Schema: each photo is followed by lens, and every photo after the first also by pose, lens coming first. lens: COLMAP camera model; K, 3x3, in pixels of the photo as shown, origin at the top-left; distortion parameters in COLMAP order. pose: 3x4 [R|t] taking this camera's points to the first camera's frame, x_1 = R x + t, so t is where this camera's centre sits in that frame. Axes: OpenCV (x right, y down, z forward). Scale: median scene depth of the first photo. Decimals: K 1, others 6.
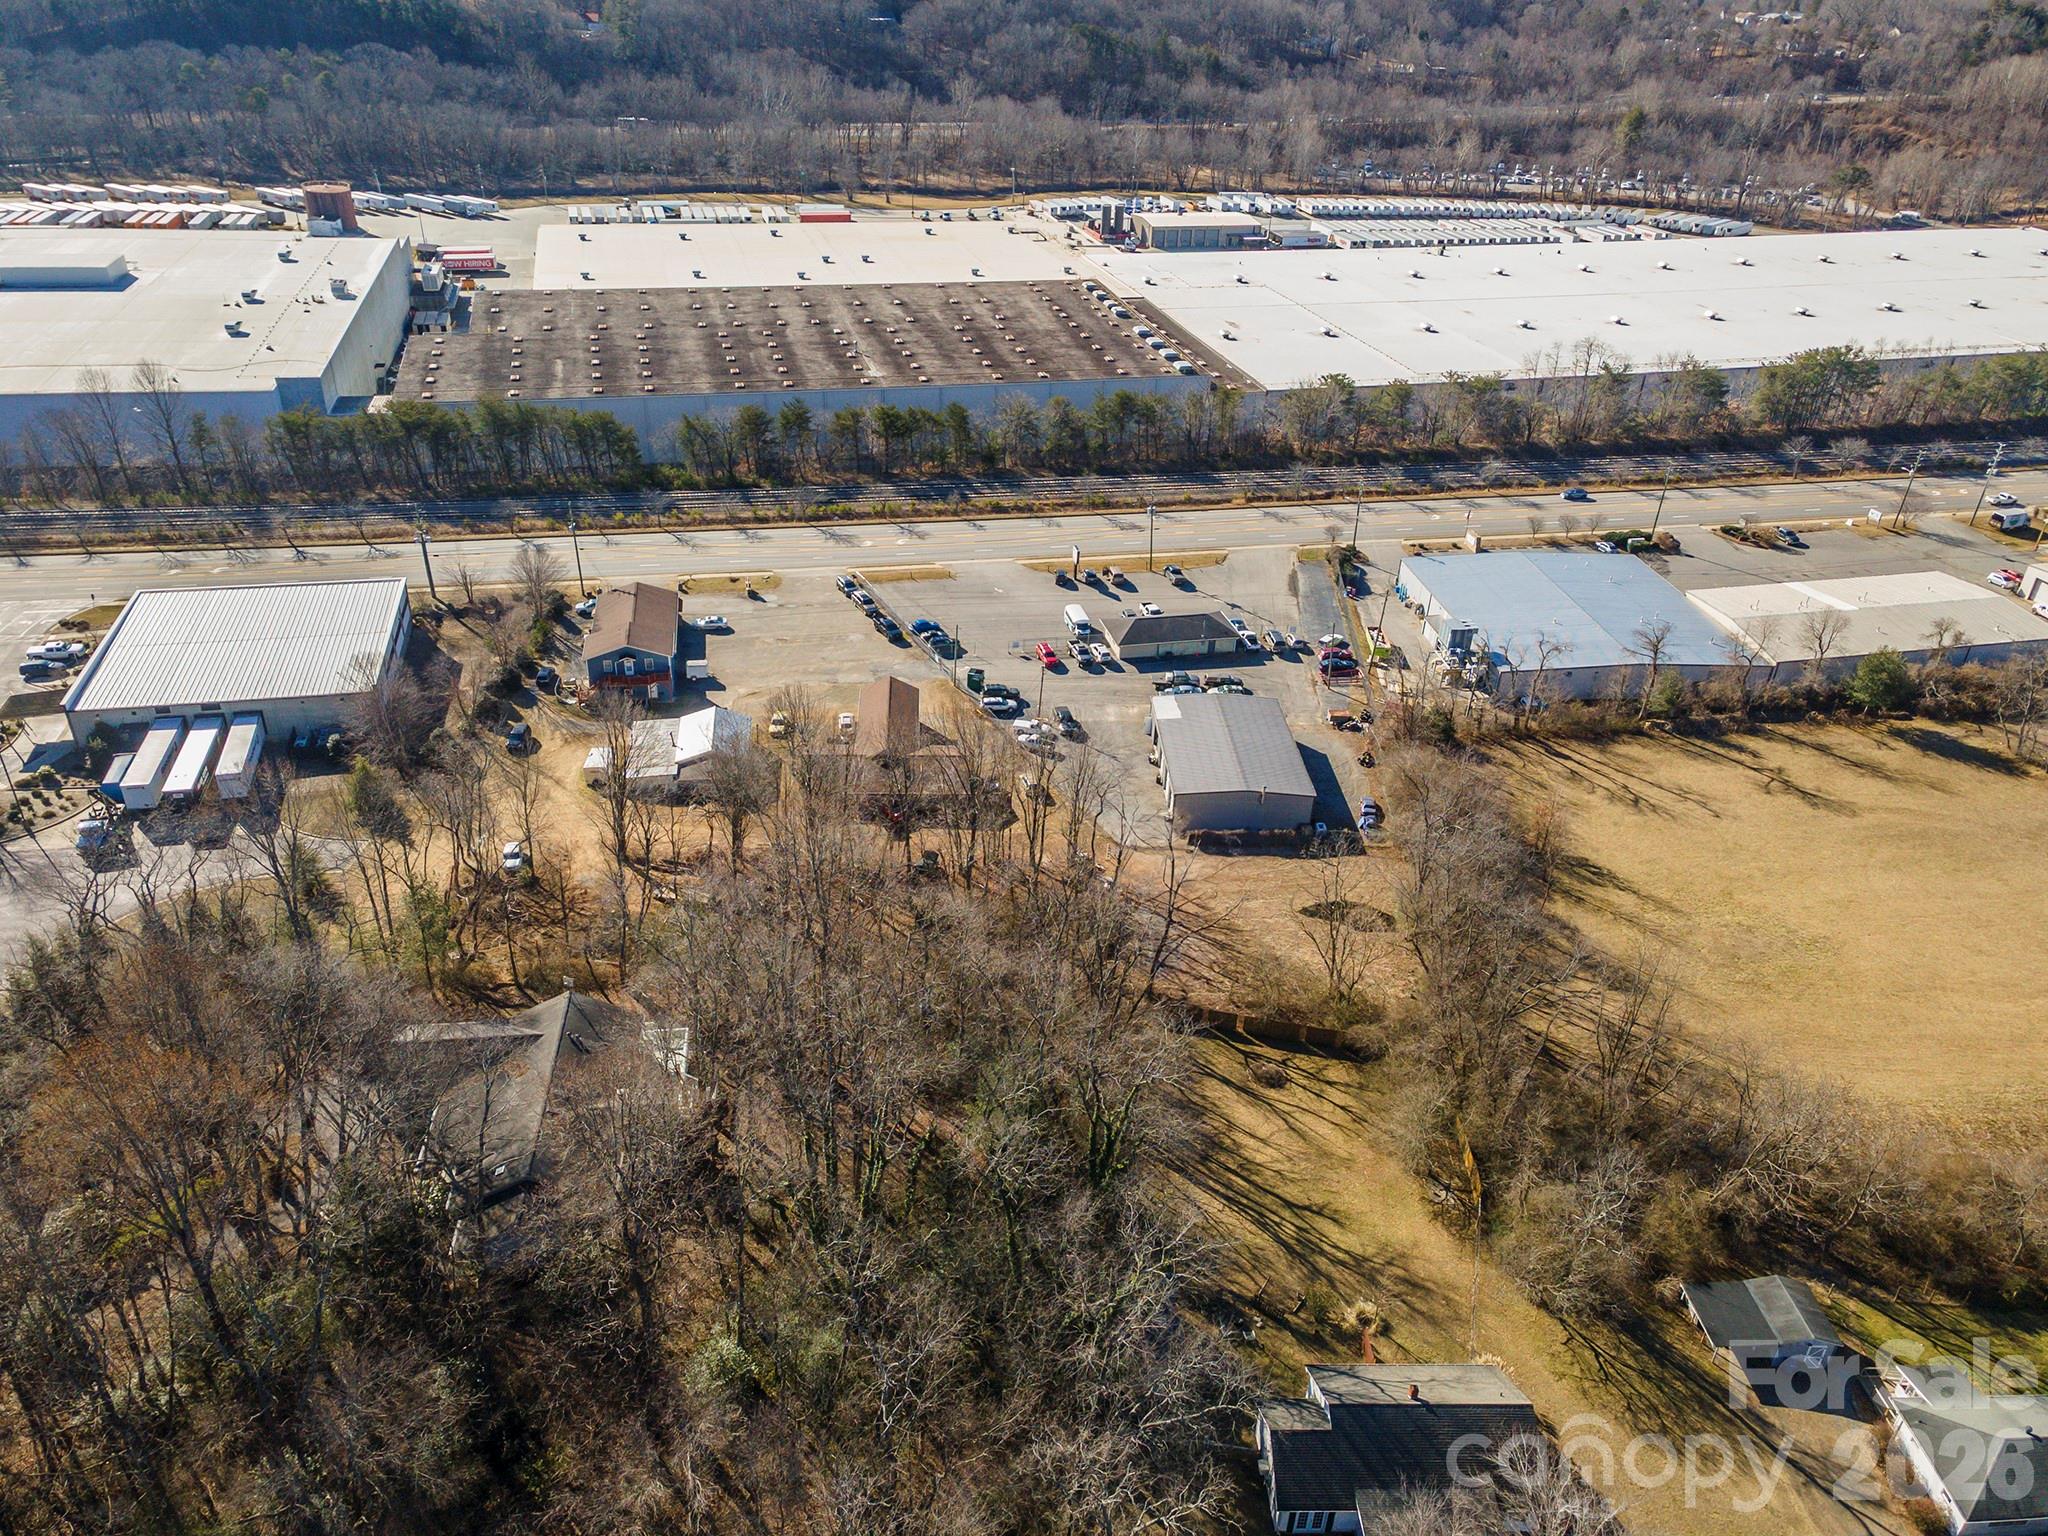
lens RADIAL K [[1482.1, 0, 1010.8], [0, 1482.1, 766.5], [0, 0, 1]] dist [0.034468, 0.035049]
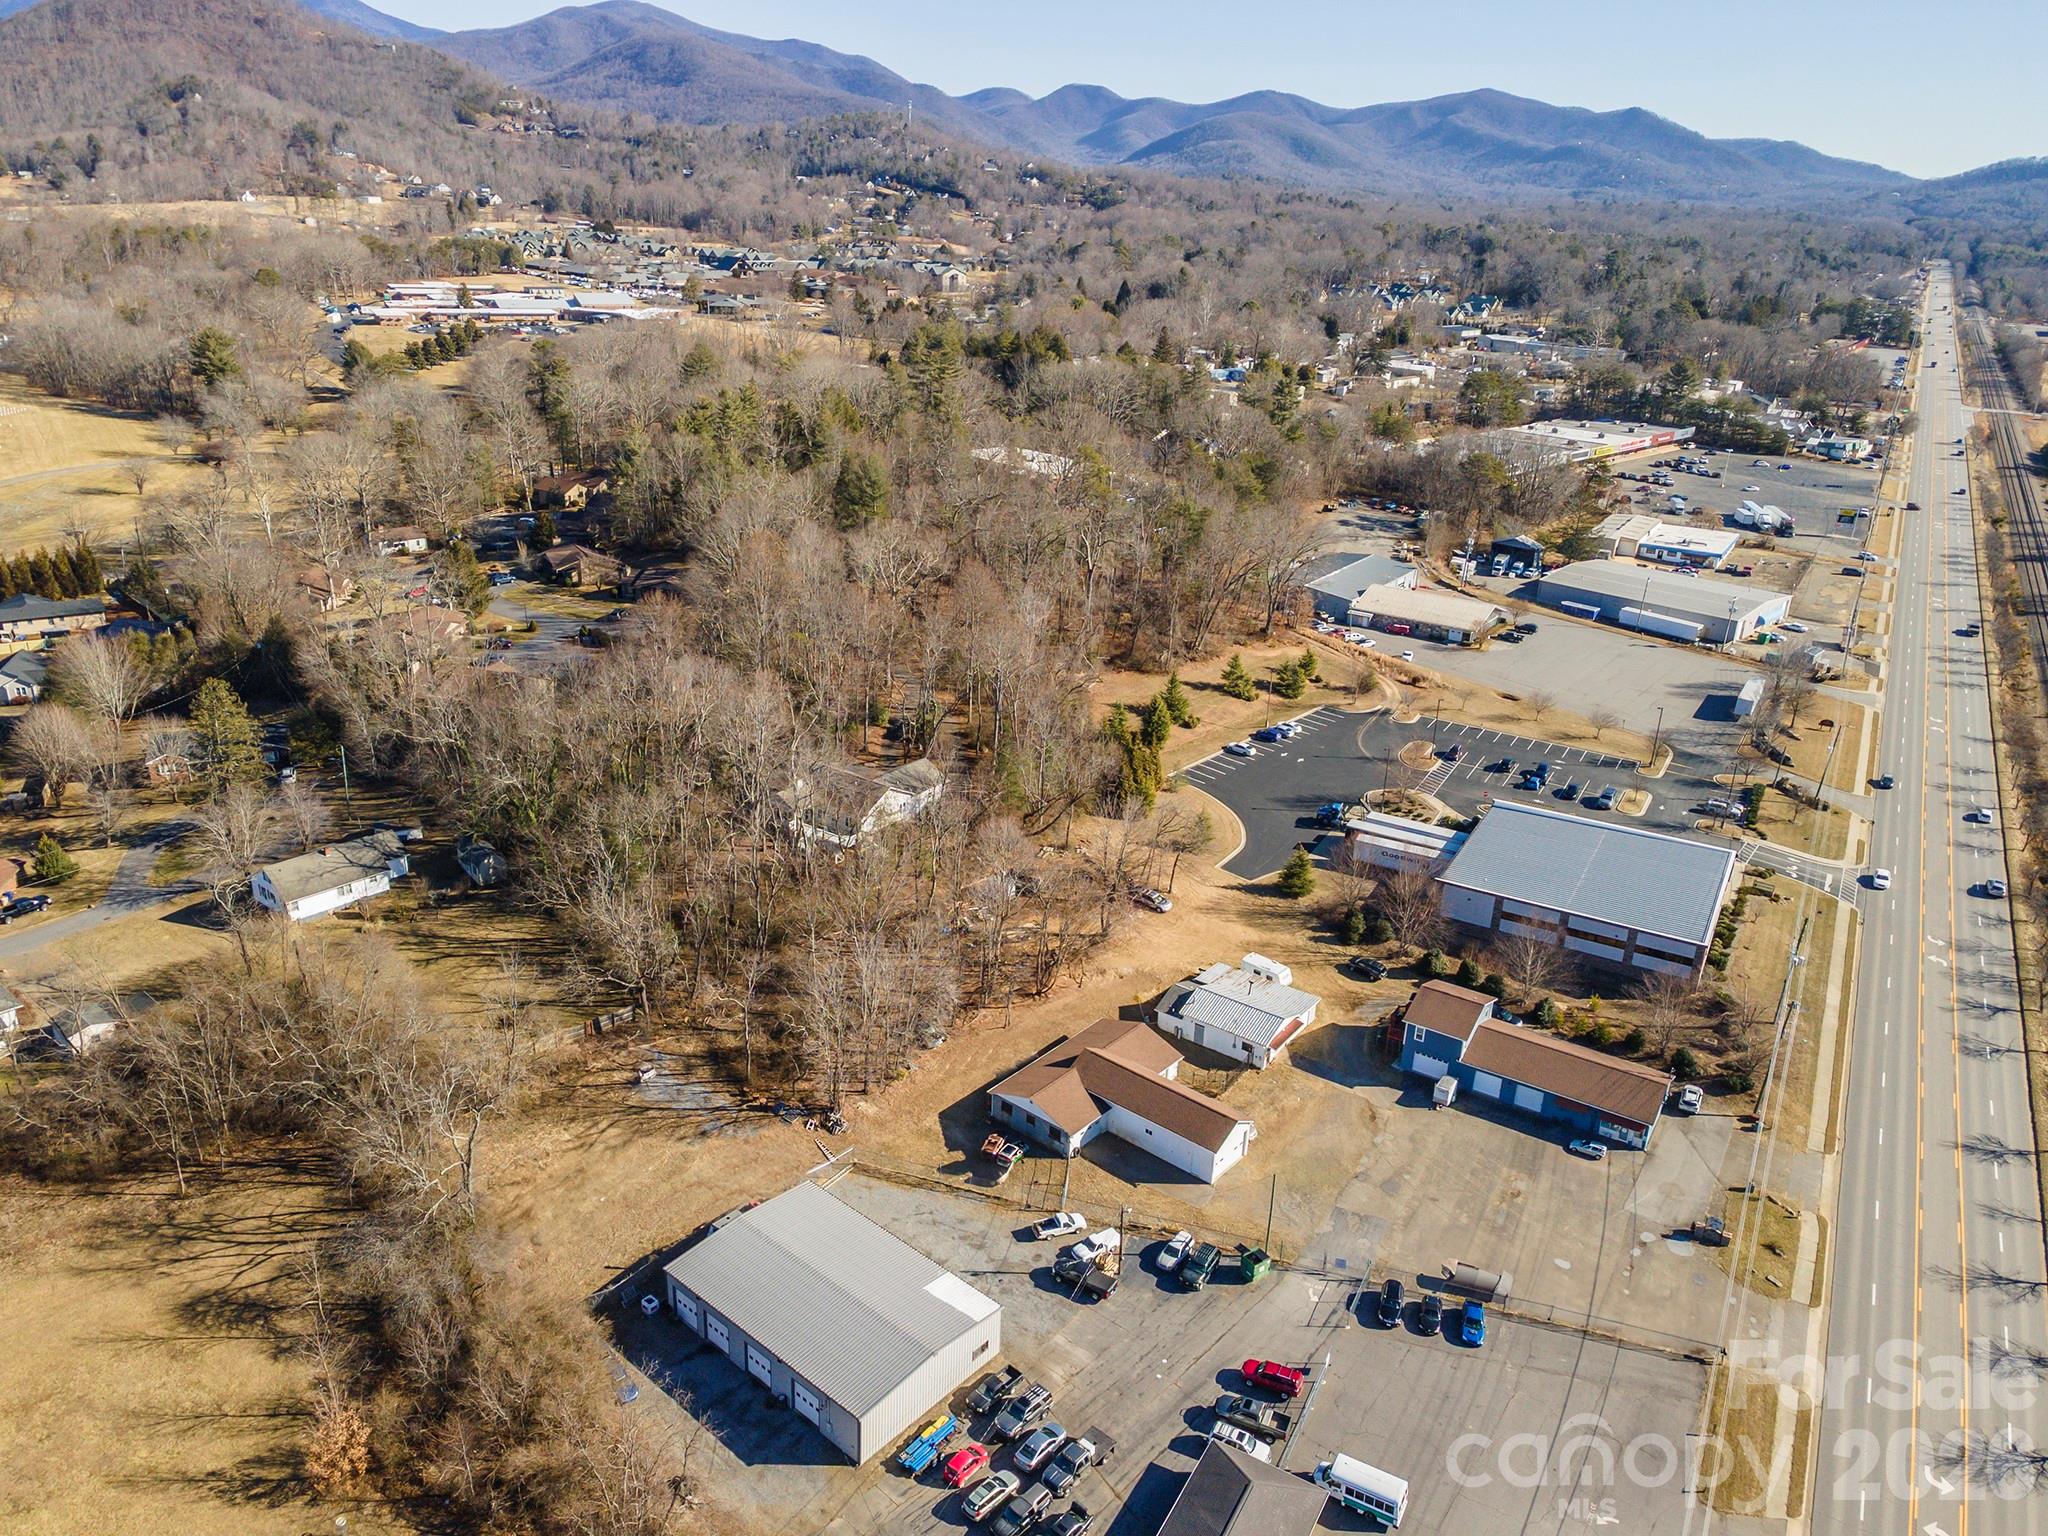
lens RADIAL K [[1484.2, 0, 1010.0], [0, 1484.2, 766.1], [0, 0, 1]] dist [0.022647, 0.057480]
pose [[-0.679264, 0.214857, -0.701738, 0.364399], [-0.419758, 0.670599, 0.611637, -0.441219], [0.601999, 0.710024, -0.365326, 0.784798]]
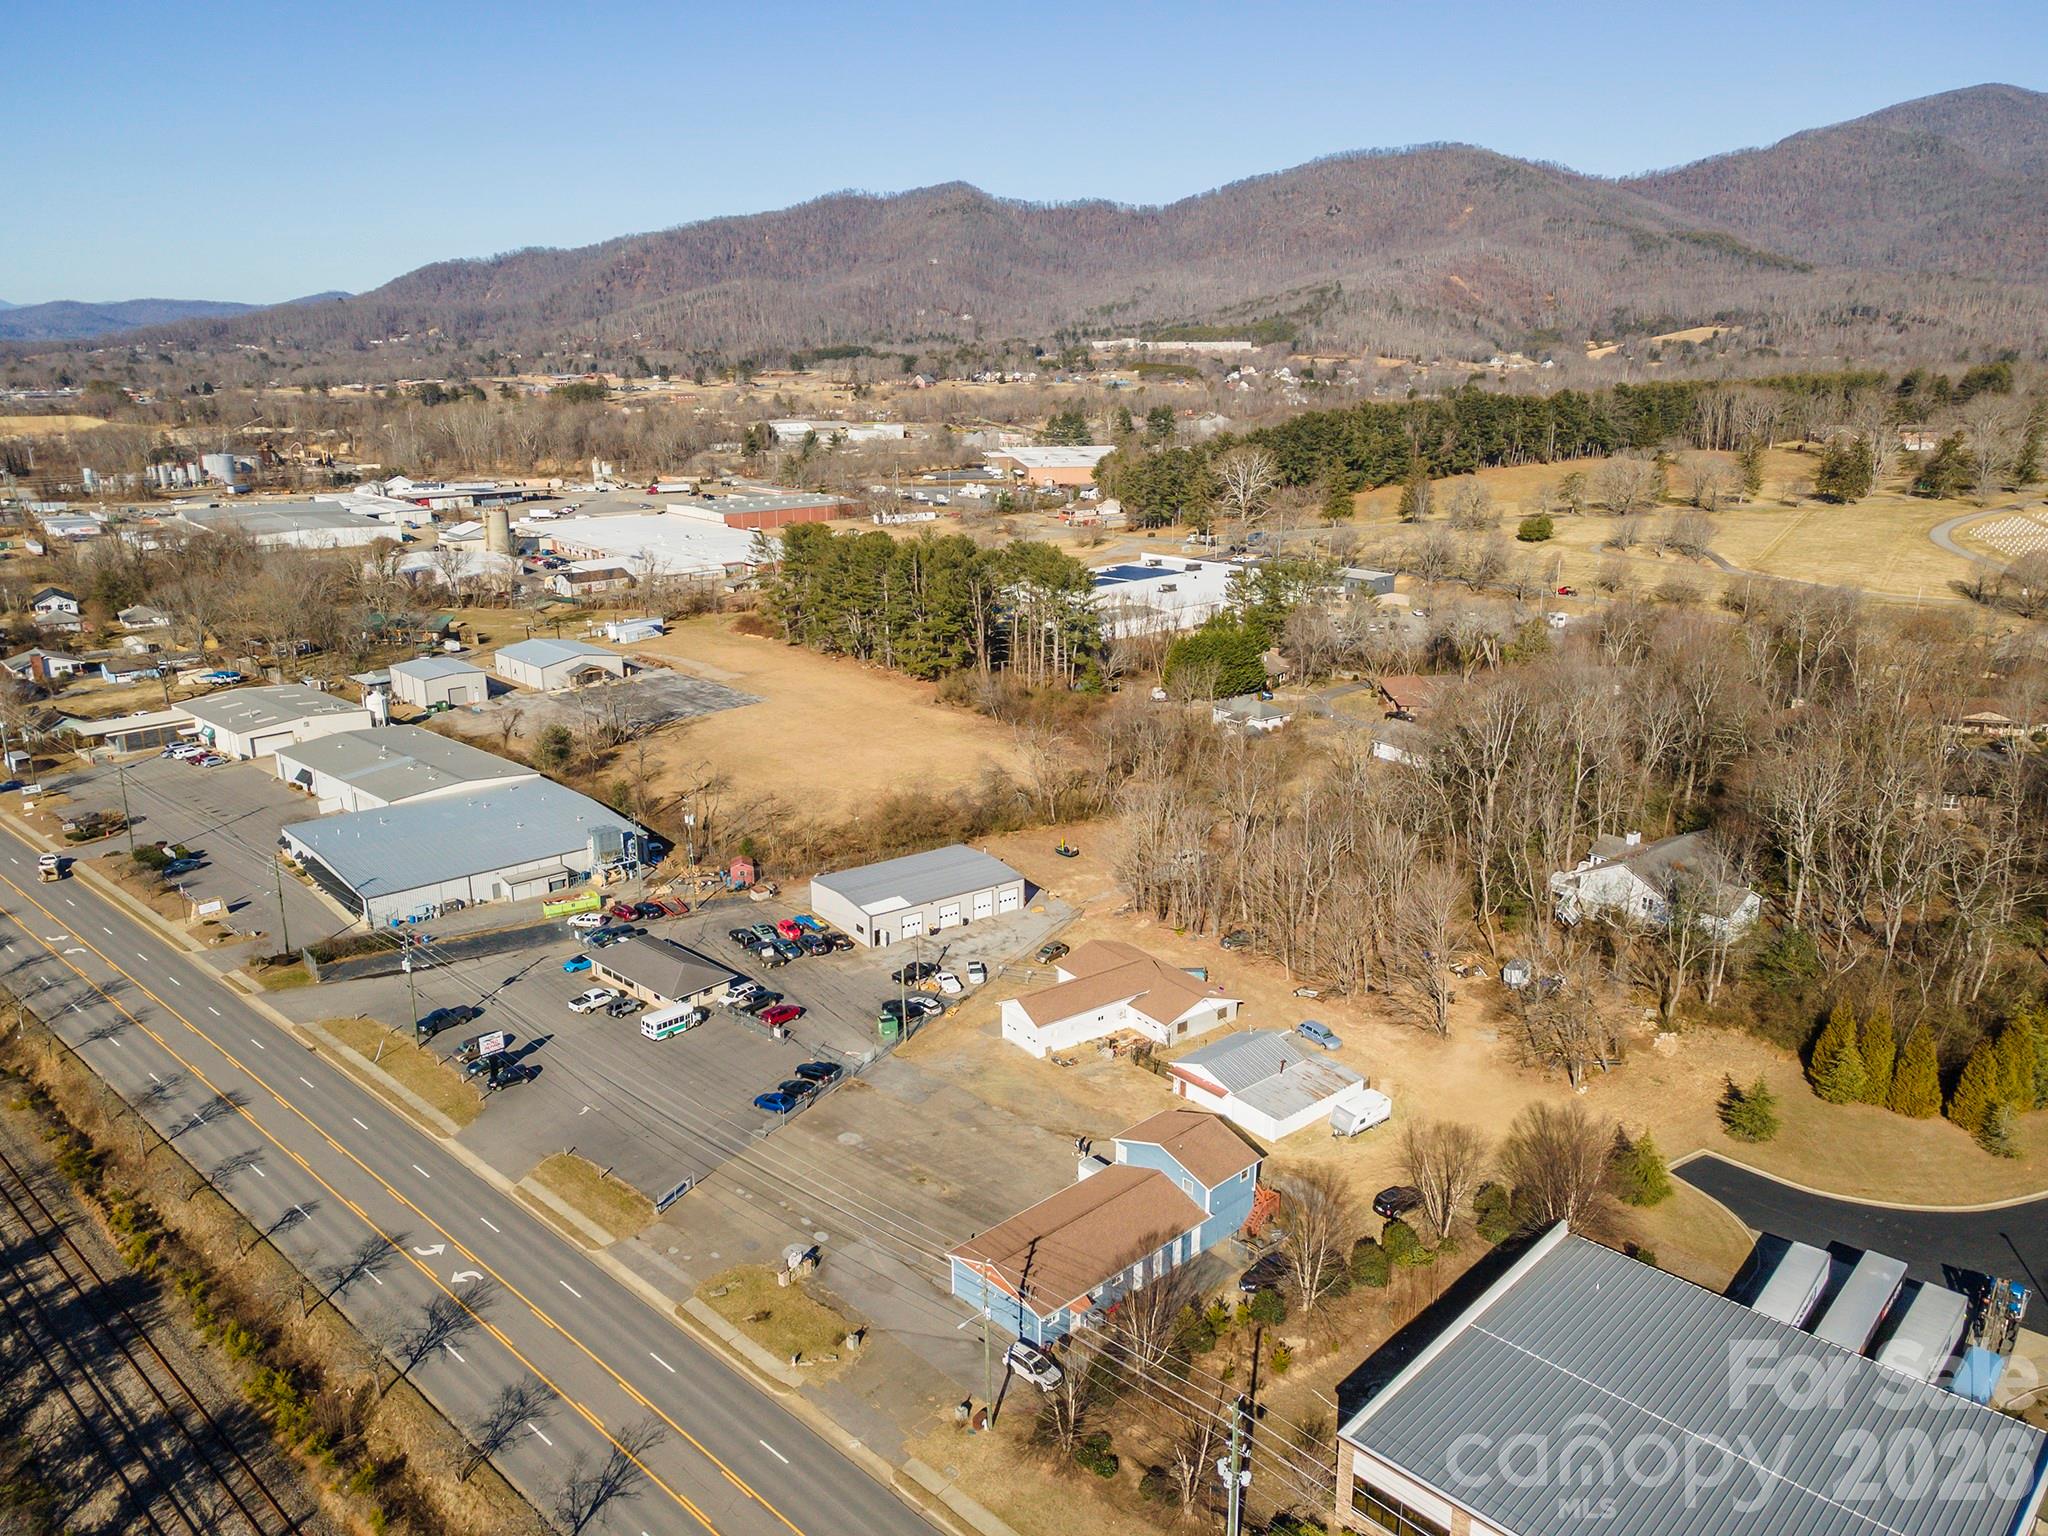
lens RADIAL K [[1482.1, 0, 1010.8], [0, 1482.1, 766.5], [0, 0, 1]] dist [0.034468, 0.035049]
pose [[-0.545916, -0.267906, 0.793852, -0.518763], [0.409228, 0.741528, 0.531666, -0.442794], [-0.731100, 0.615112, -0.295177, 0.850267]]
